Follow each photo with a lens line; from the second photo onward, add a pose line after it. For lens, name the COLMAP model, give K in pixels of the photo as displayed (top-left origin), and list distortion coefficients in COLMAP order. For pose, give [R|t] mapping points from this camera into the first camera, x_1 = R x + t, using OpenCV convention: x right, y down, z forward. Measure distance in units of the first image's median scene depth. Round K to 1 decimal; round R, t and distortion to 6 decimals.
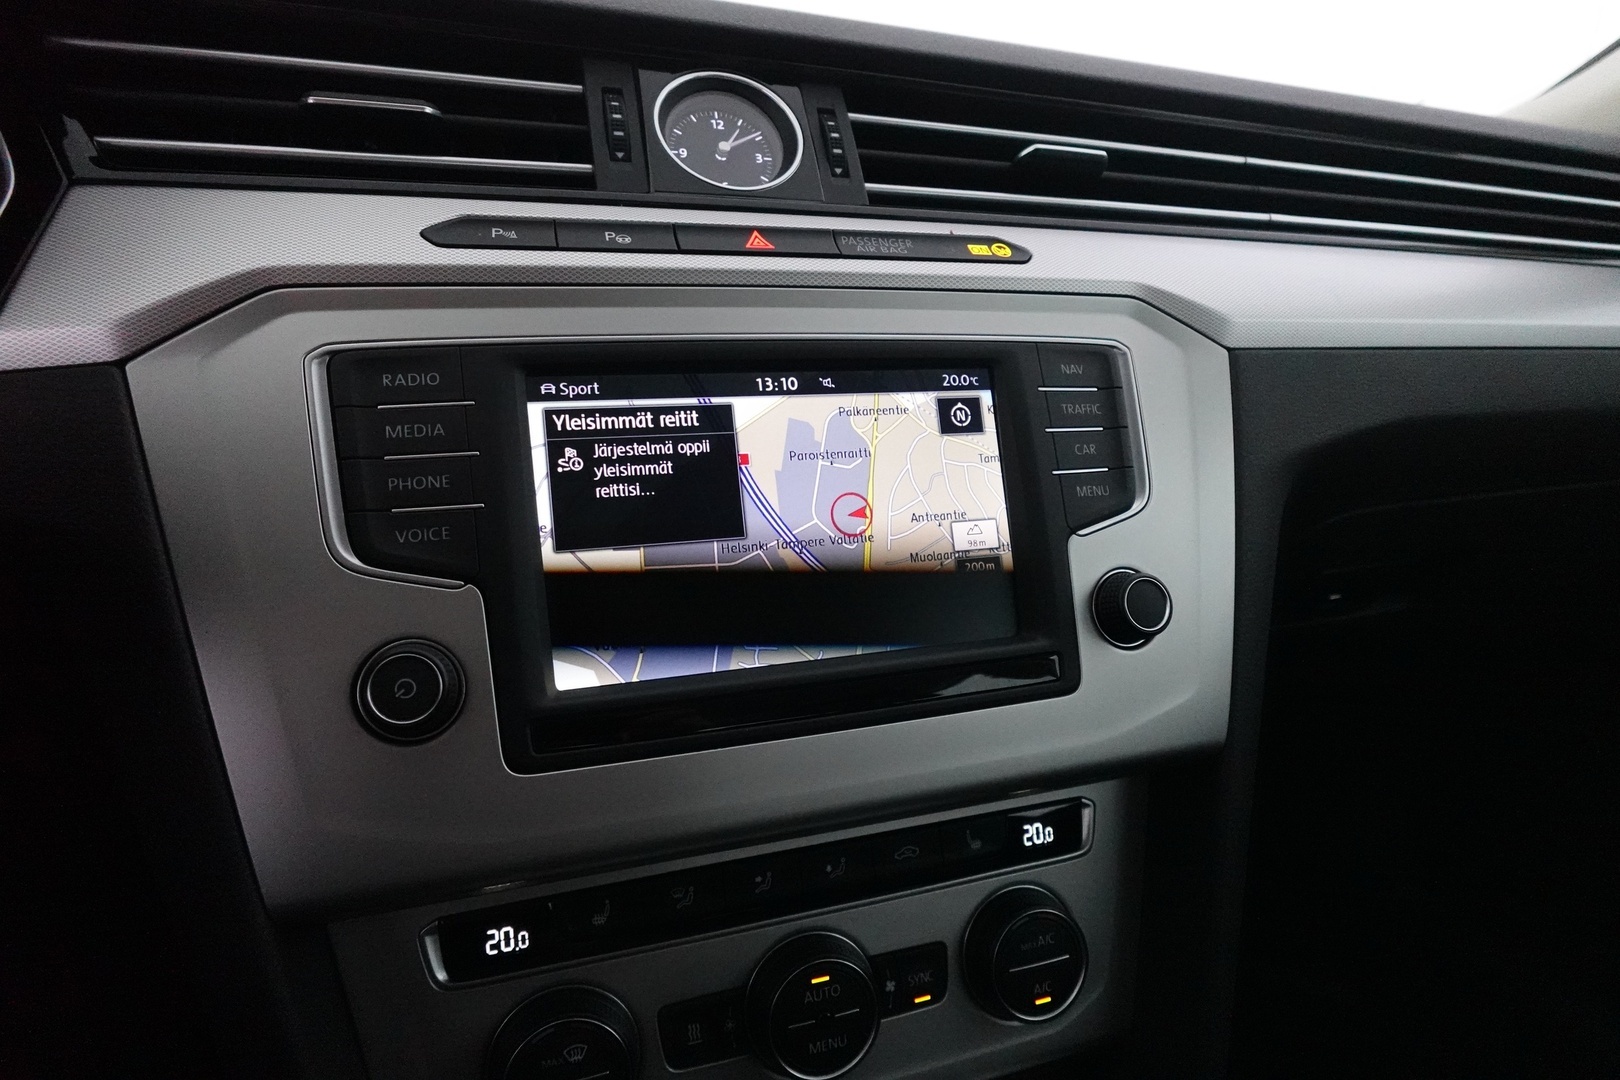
lens RADIAL K [[915.0, 0, 810.0], [0, 915.0, 540.0], [0, 0, 1]] dist [-0.002999, 0.000210]
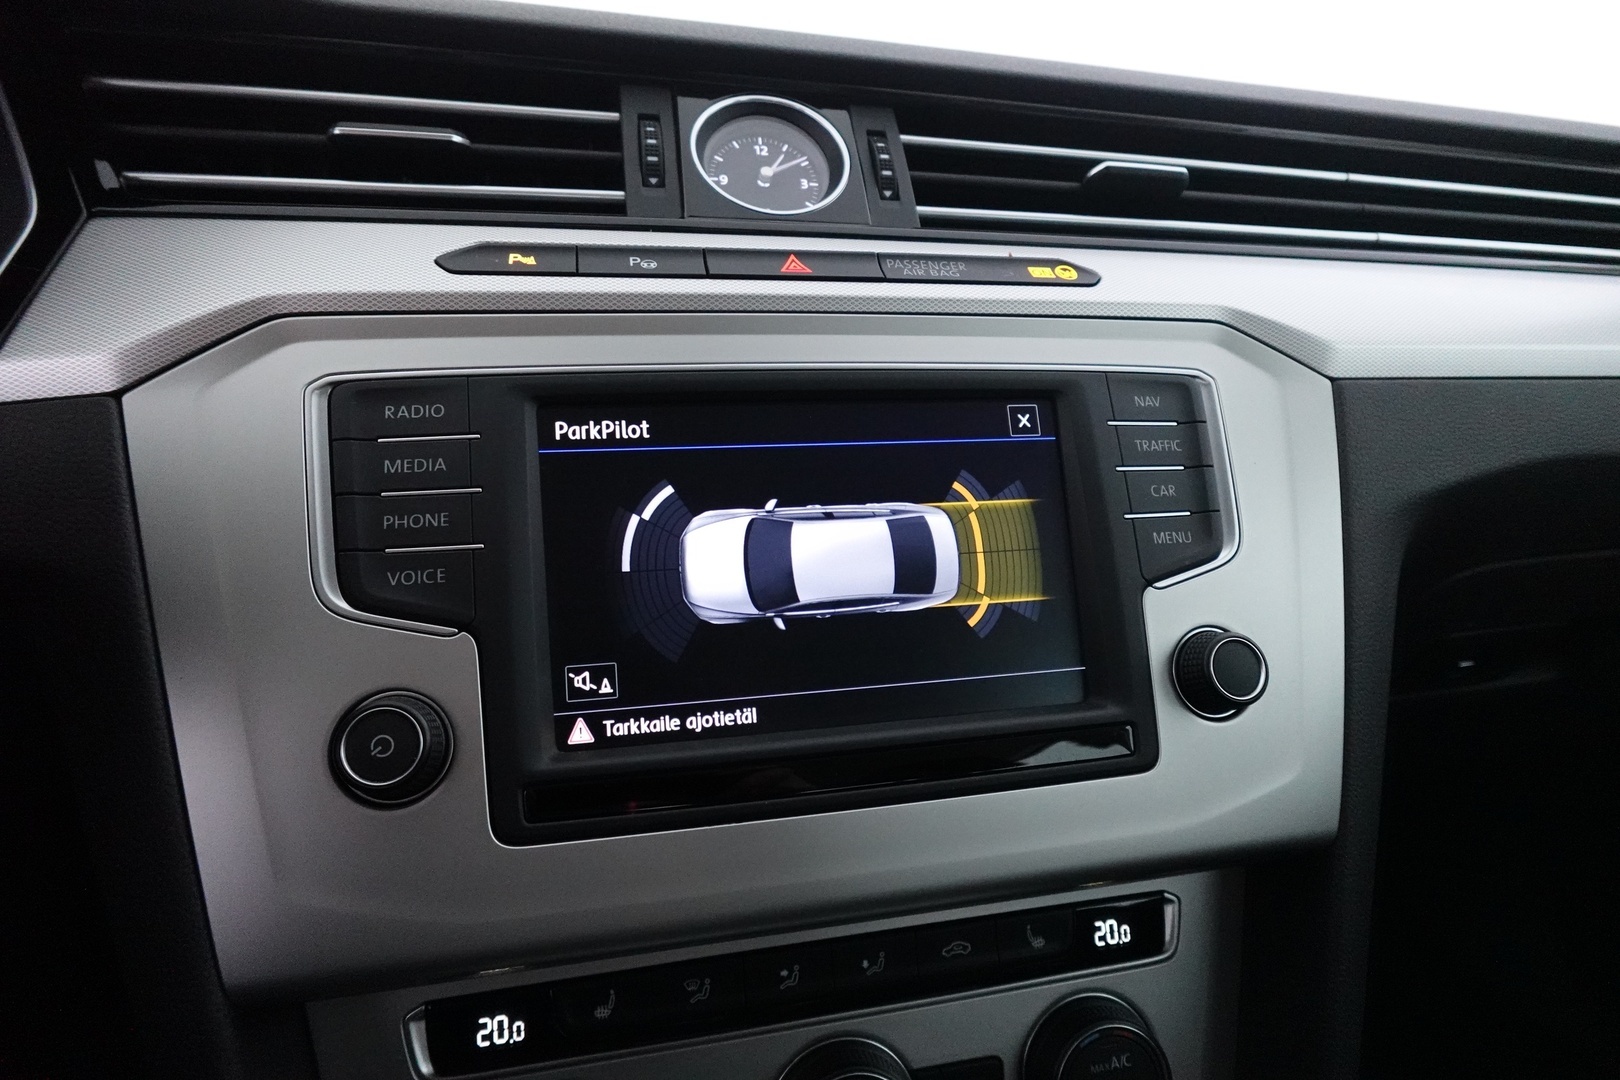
lens RADIAL K [[915.0, 0, 810.0], [0, 915.0, 540.0], [0, 0, 1]] dist [-0.002999, 0.000210]
pose [[0.995387, 0.007091, -0.095681, 0.047205], [-0.012810, 0.998159, -0.059291, 0.005217], [0.095084, 0.060243, 0.993645, 0.094575]]
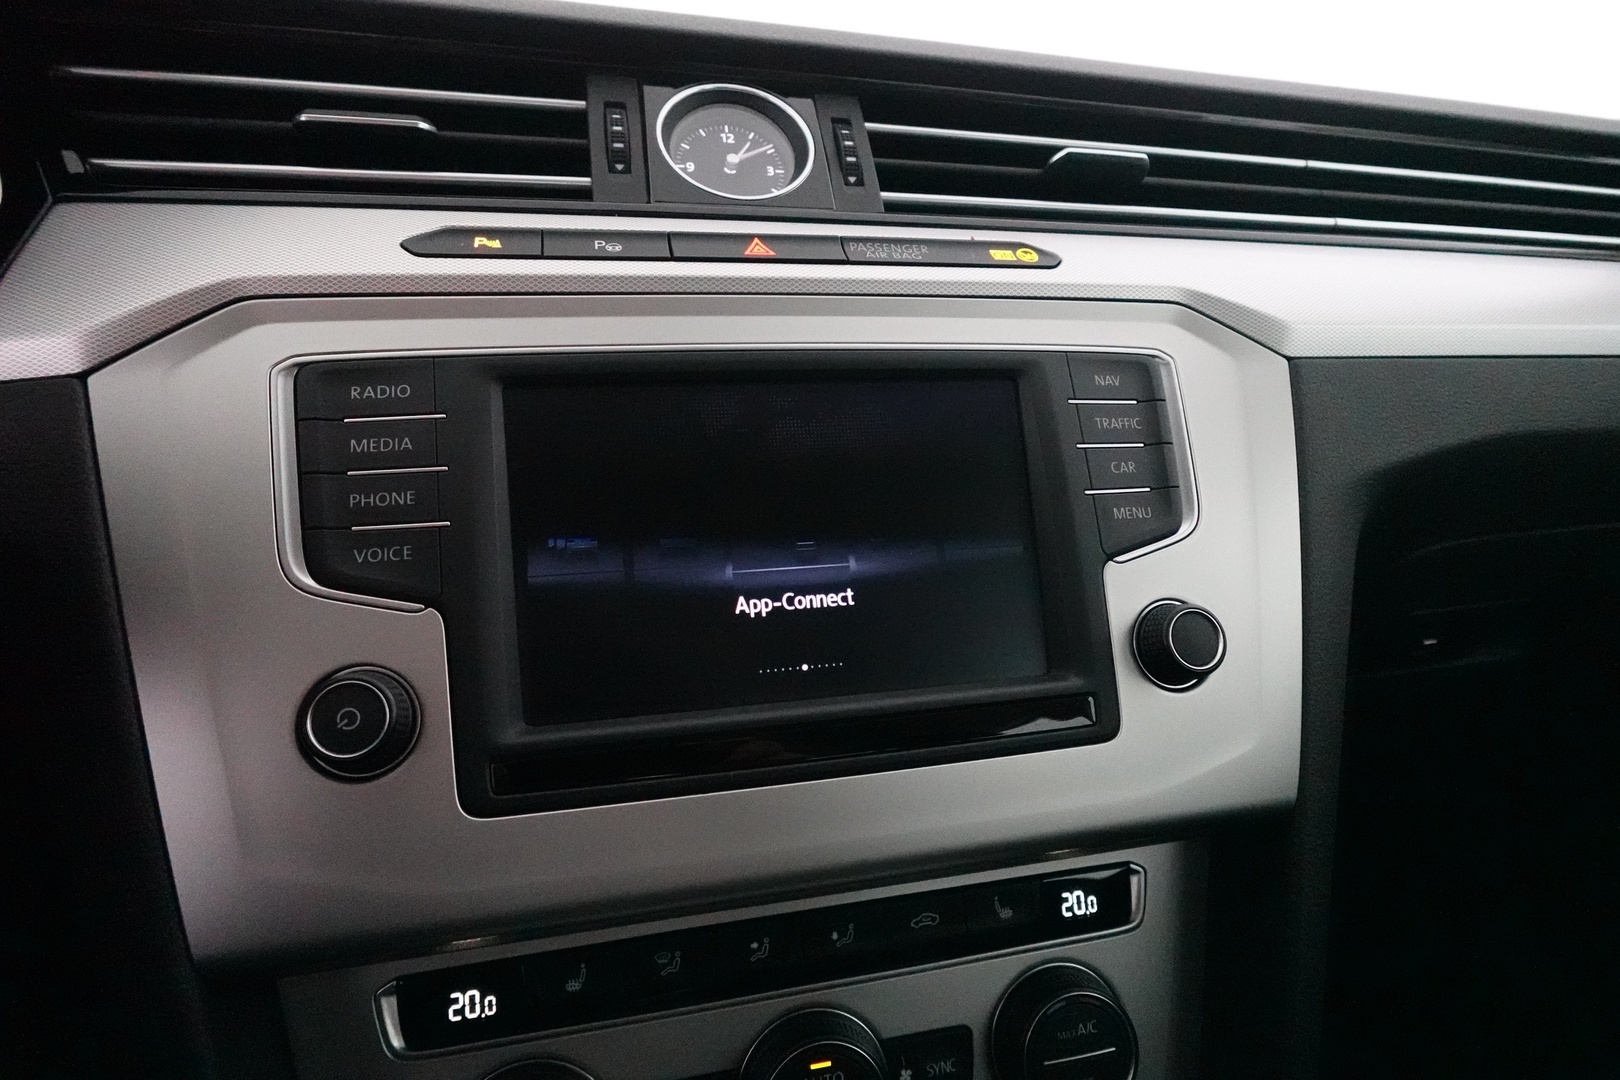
lens RADIAL K [[915.0, 0, 810.0], [0, 915.0, 540.0], [0, 0, 1]] dist [-0.002999, 0.000210]
pose [[0.996532, -0.003705, -0.083124, 0.069693], [-0.001567, 0.997995, -0.063271, 0.030177], [0.083192, 0.063182, 0.994529, 0.085977]]
